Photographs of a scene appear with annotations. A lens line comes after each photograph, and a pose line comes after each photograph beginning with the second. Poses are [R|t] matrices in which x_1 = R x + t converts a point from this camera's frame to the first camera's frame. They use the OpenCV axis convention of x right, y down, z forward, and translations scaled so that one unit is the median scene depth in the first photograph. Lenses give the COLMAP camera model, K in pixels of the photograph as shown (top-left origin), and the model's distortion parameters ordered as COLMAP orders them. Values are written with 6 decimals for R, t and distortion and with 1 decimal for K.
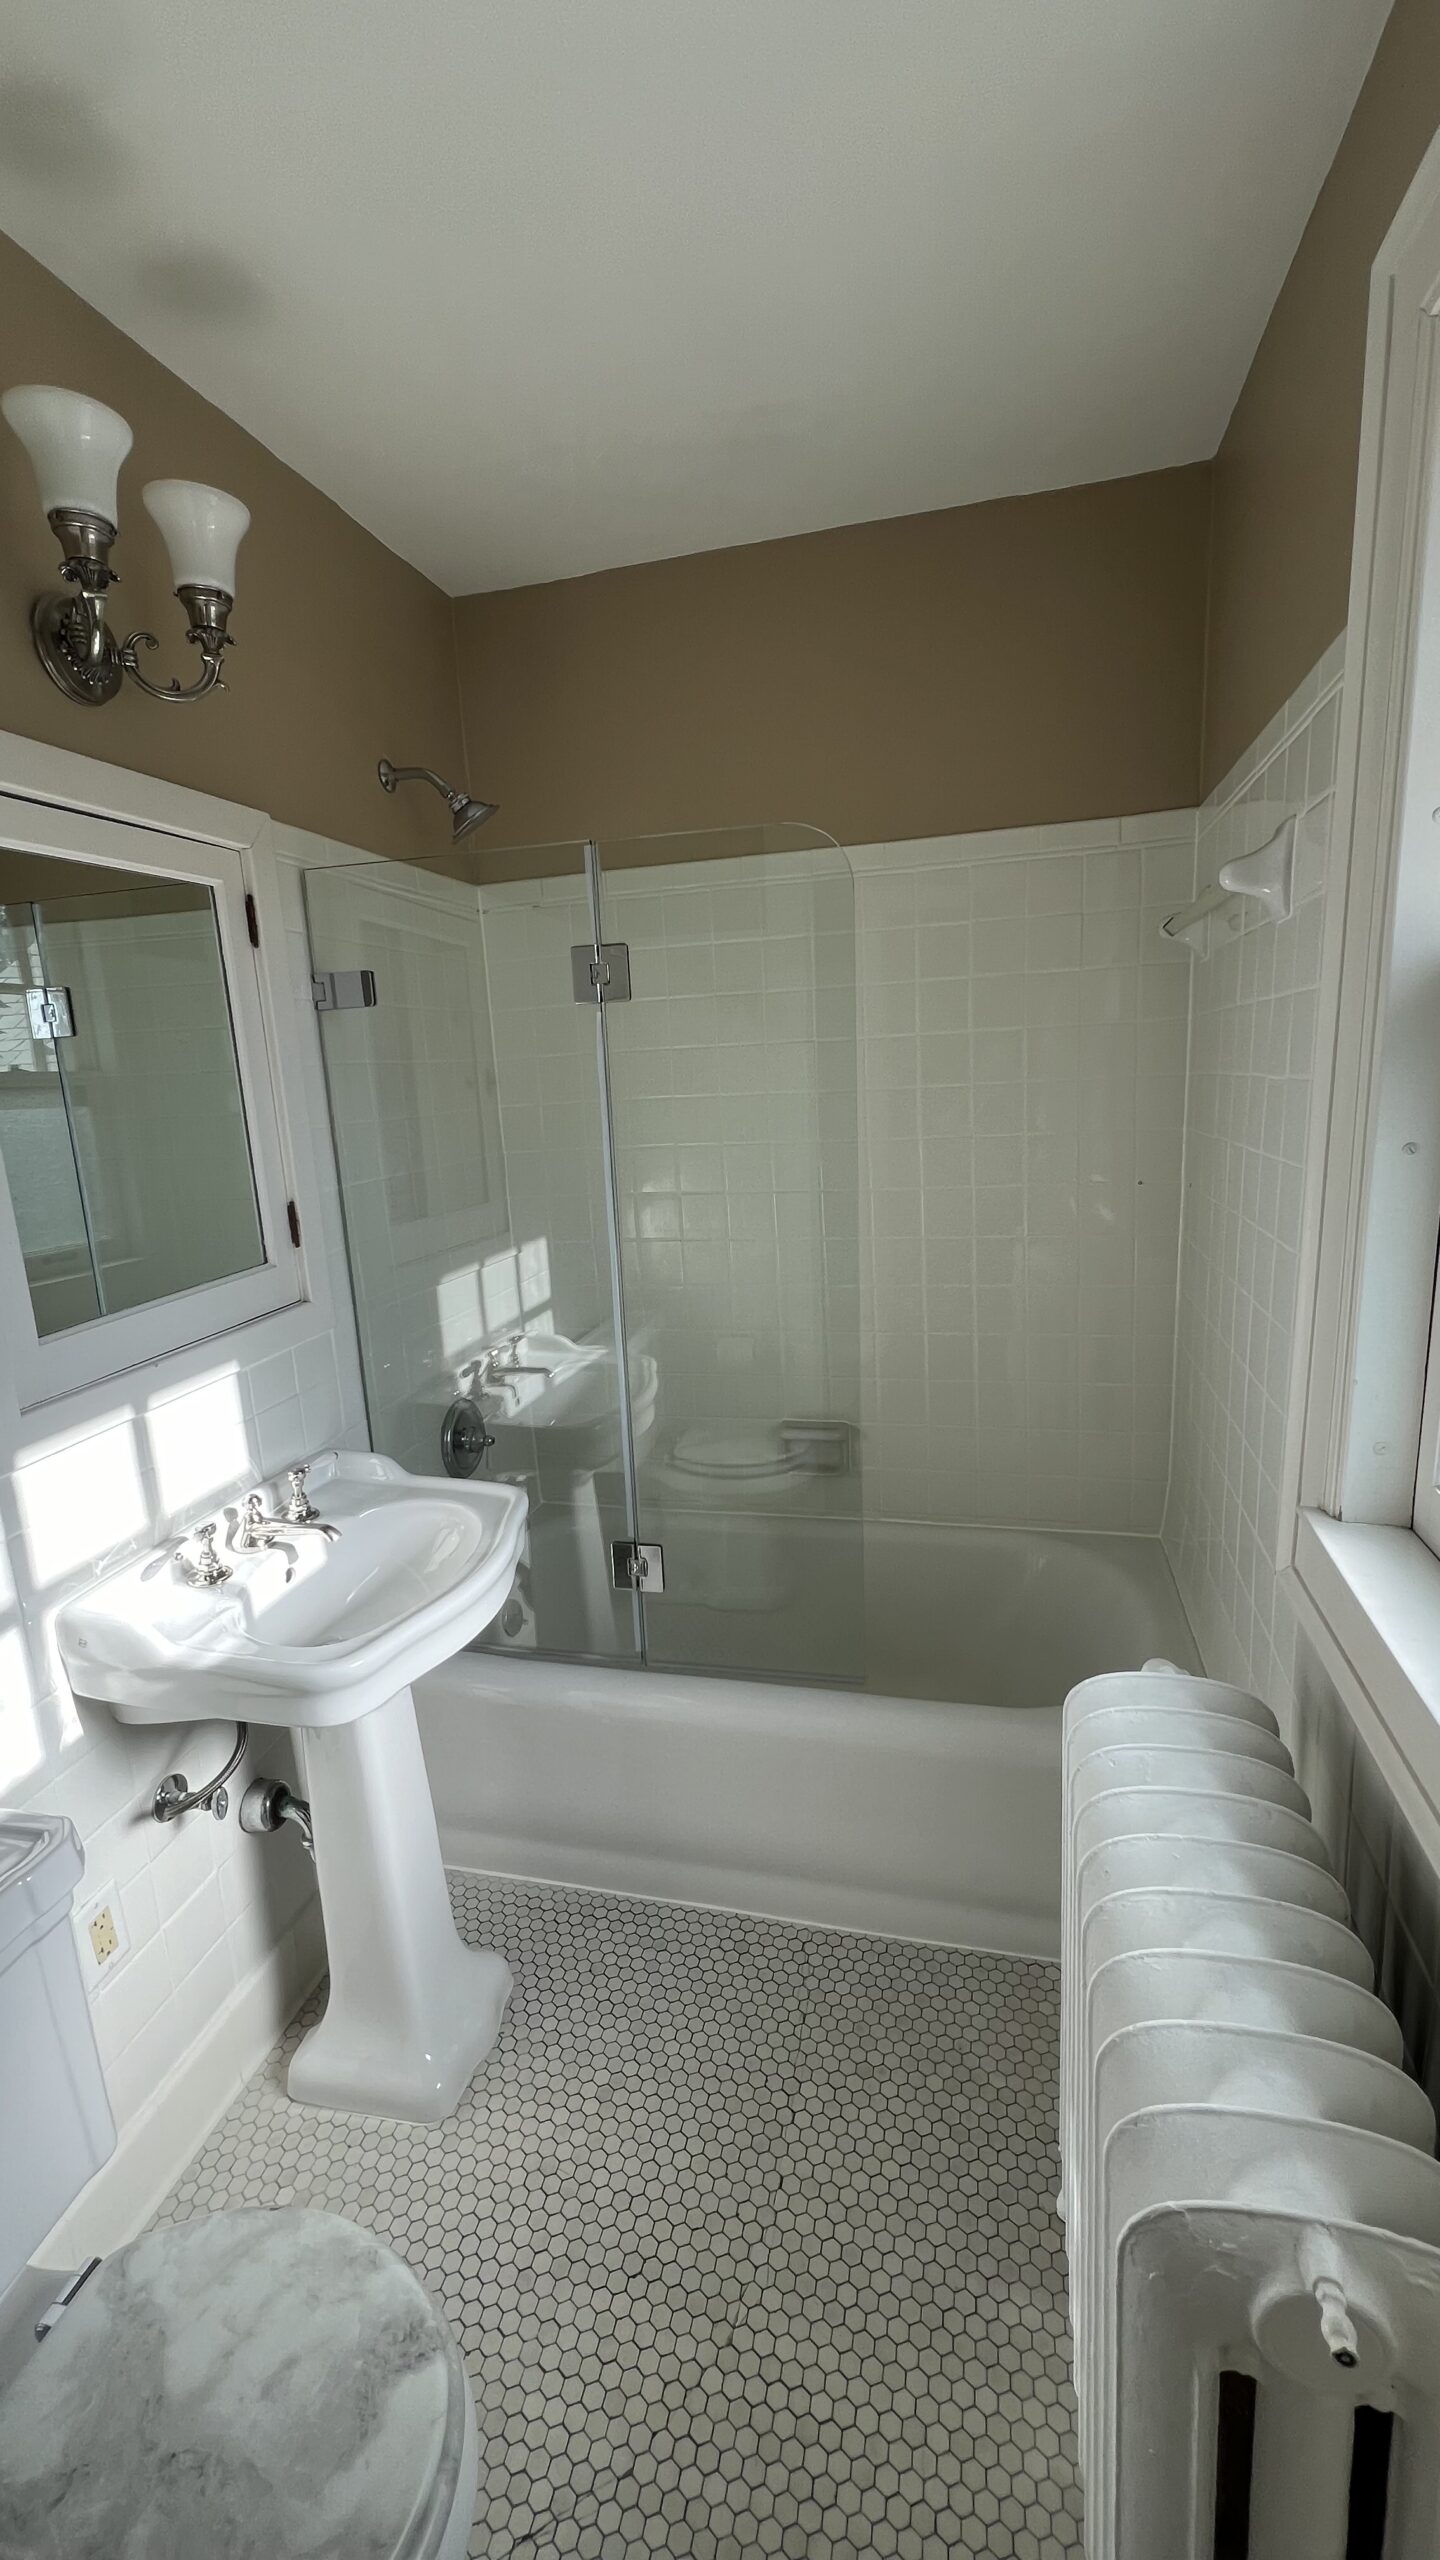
lens RADIAL K [[1047.2, 0, 718.7], [0, 1047.2, 1276.2], [0, 0, 1]] dist [-0.000360, -0.000046]
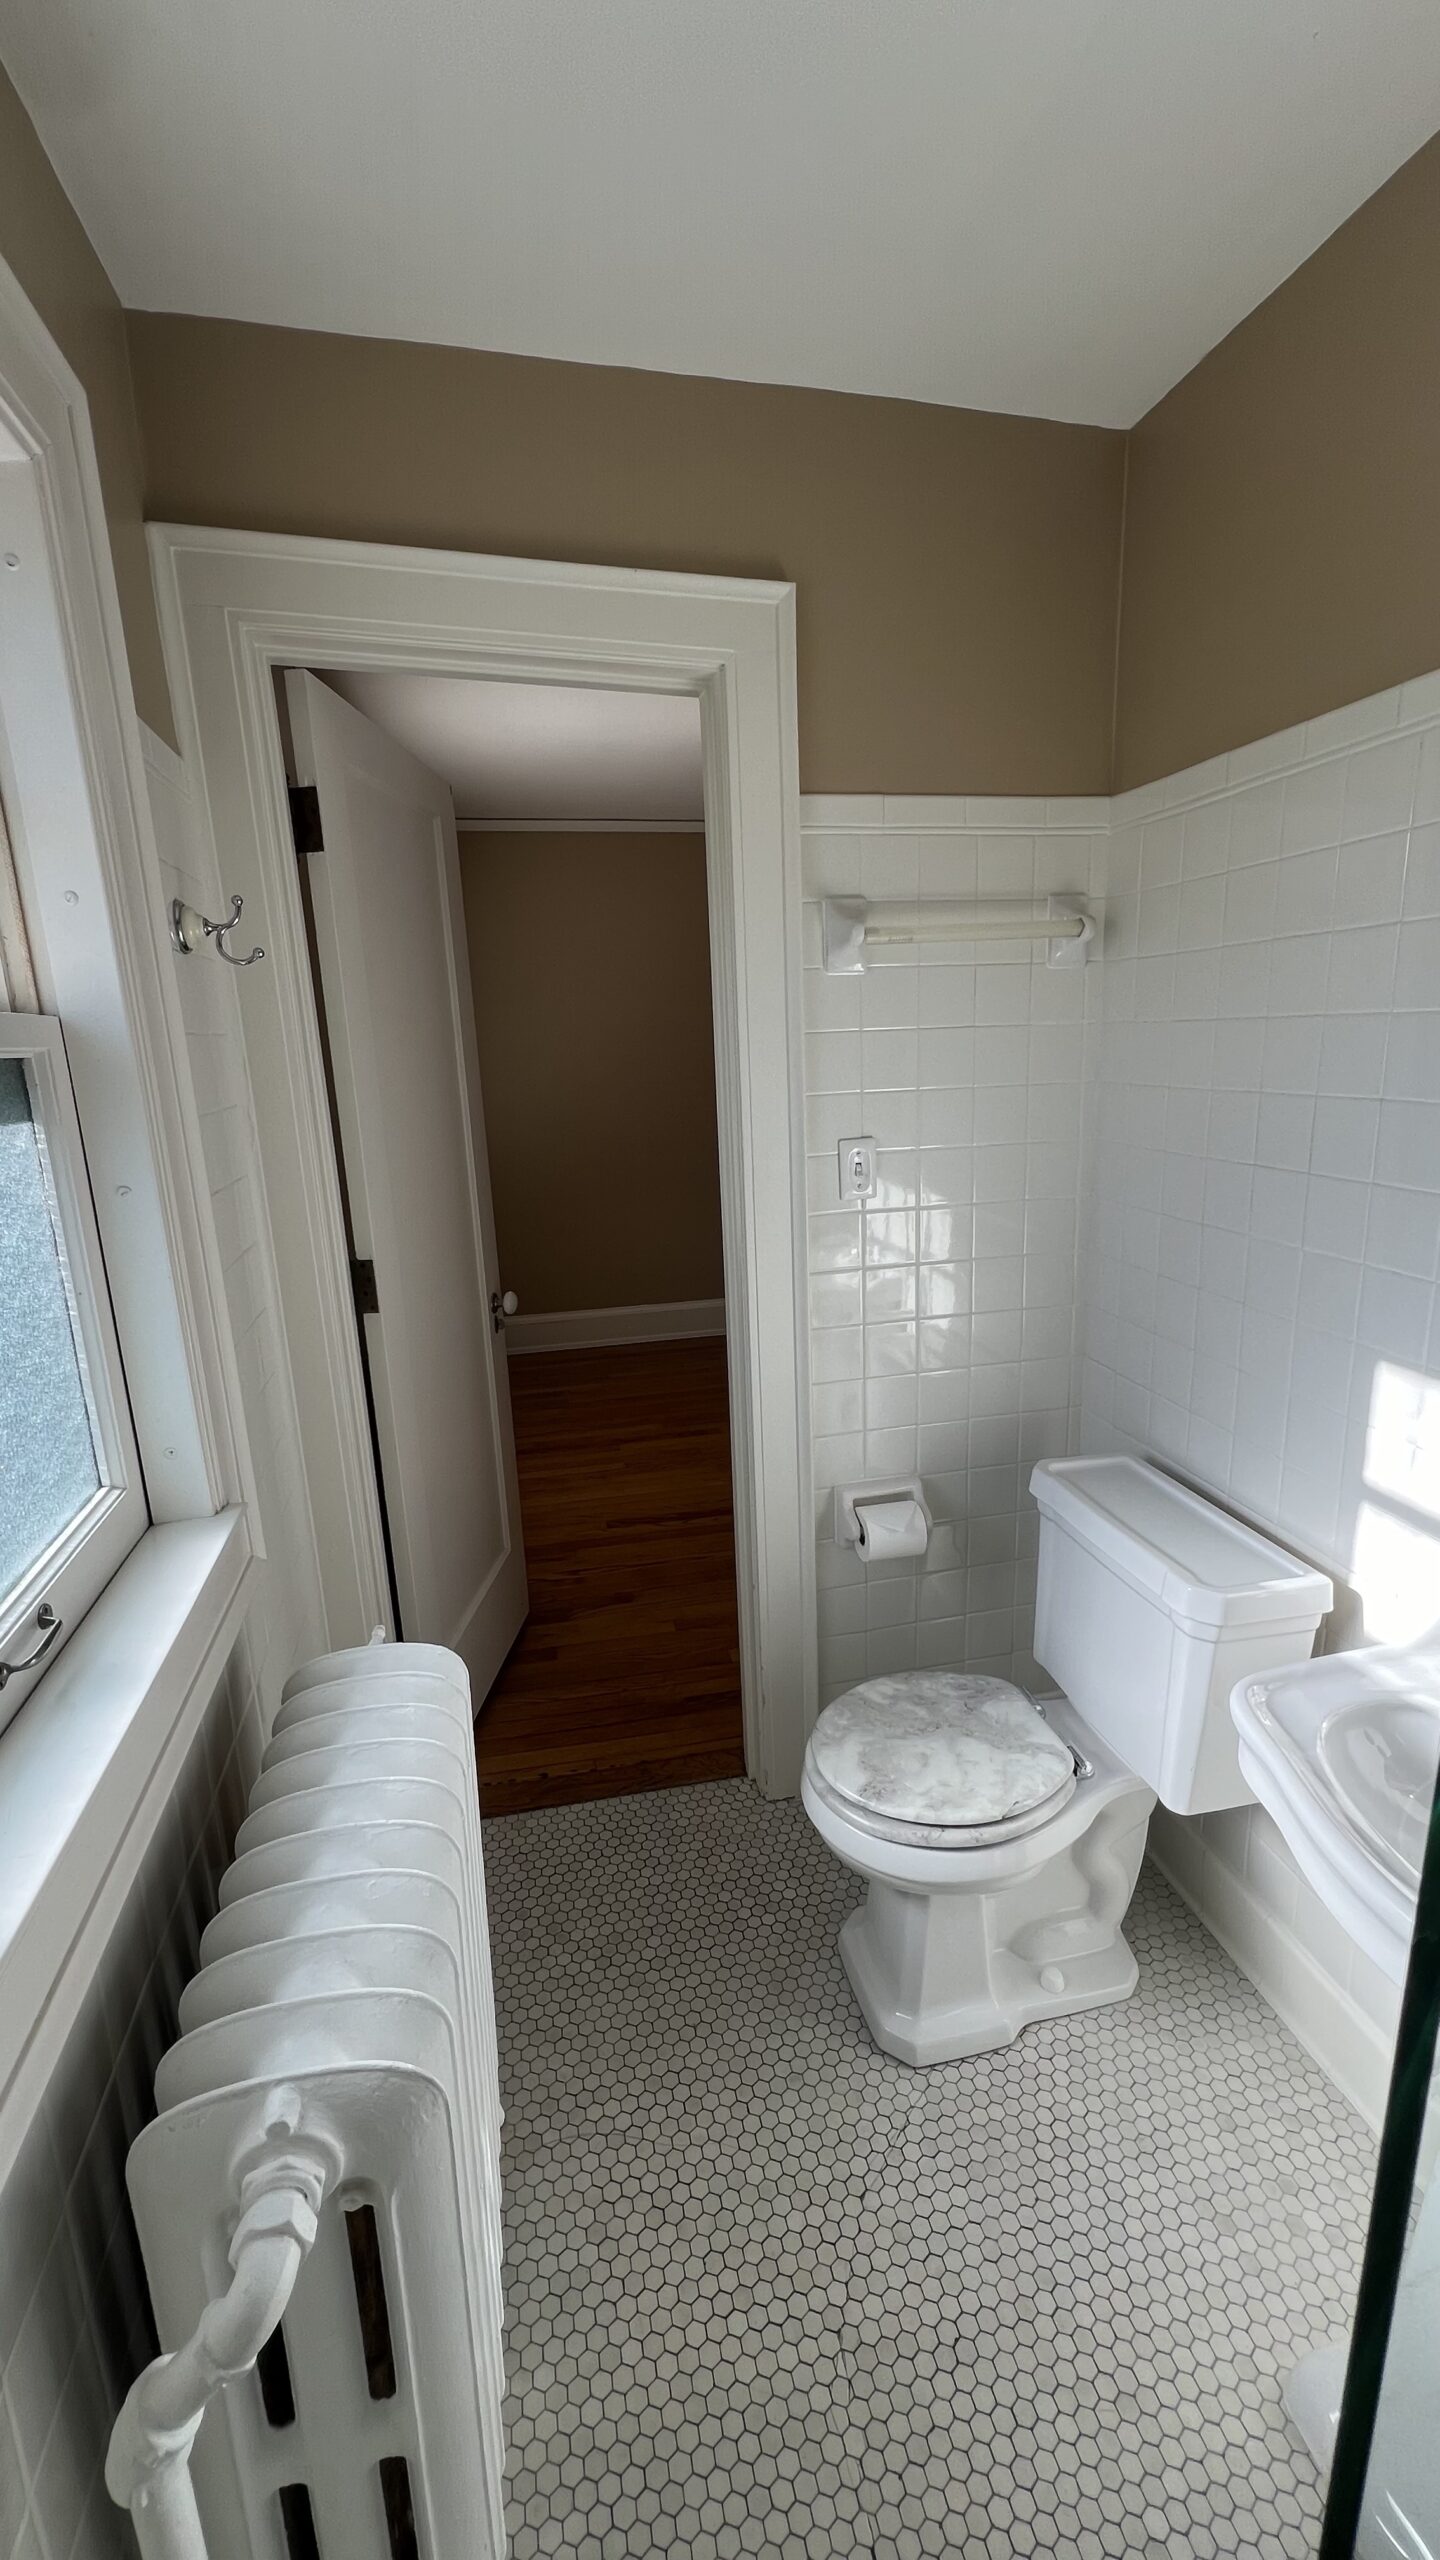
lens RADIAL K [[1038.3, 0, 720.7], [0, 1038.3, 1280.2], [0, 0, 1]] dist [-0.000207, -0.000102]
pose [[-0.890816, 0.178090, -0.418007, 0.353063], [-0.015808, 0.907280, 0.420230, -0.323730], [0.454088, 0.380956, -0.805405, 1.382791]]
